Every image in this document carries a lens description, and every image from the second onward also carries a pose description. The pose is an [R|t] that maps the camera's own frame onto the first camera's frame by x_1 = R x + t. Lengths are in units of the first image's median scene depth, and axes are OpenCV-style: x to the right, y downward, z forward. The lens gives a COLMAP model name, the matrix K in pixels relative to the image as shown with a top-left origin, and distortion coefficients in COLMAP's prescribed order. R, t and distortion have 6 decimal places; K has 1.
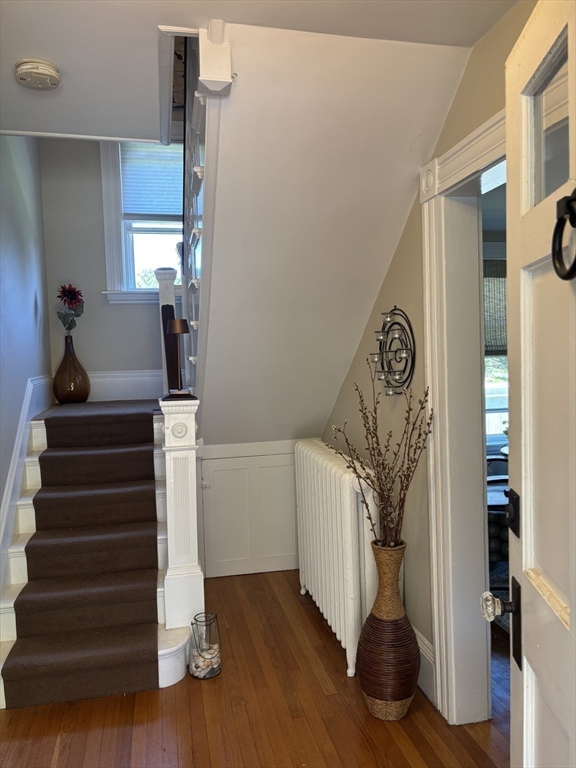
lens RADIAL K [[577.3, 0, 286.1], [0, 577.3, 386.9], [0, 0, 1]] dist [0.033252, -0.013142]
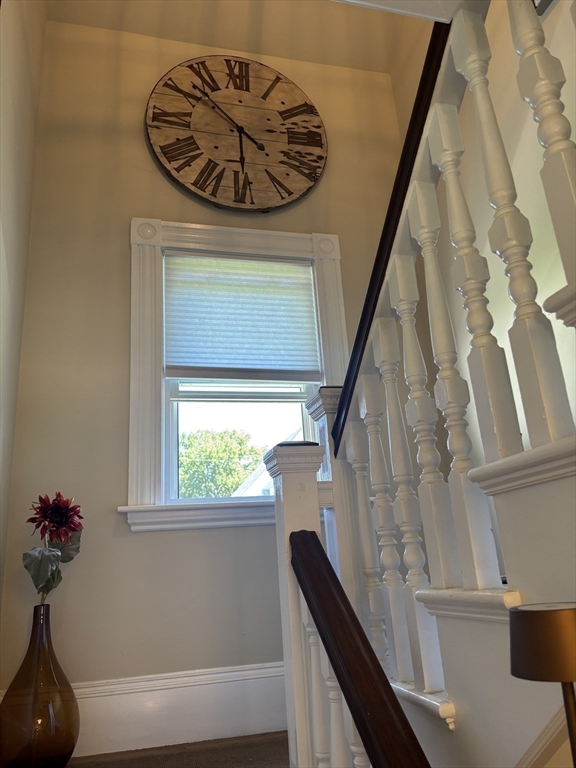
lens RADIAL K [[577.3, 0, 291.1], [0, 577.3, 405.5], [0, 0, 1]] dist [0.033252, -0.013142]
pose [[0.998289, -0.020989, 0.054577, -0.198023], [0.037845, 0.943426, -0.329416, -0.077222], [-0.044575, 0.330918, 0.942606, 0.498108]]
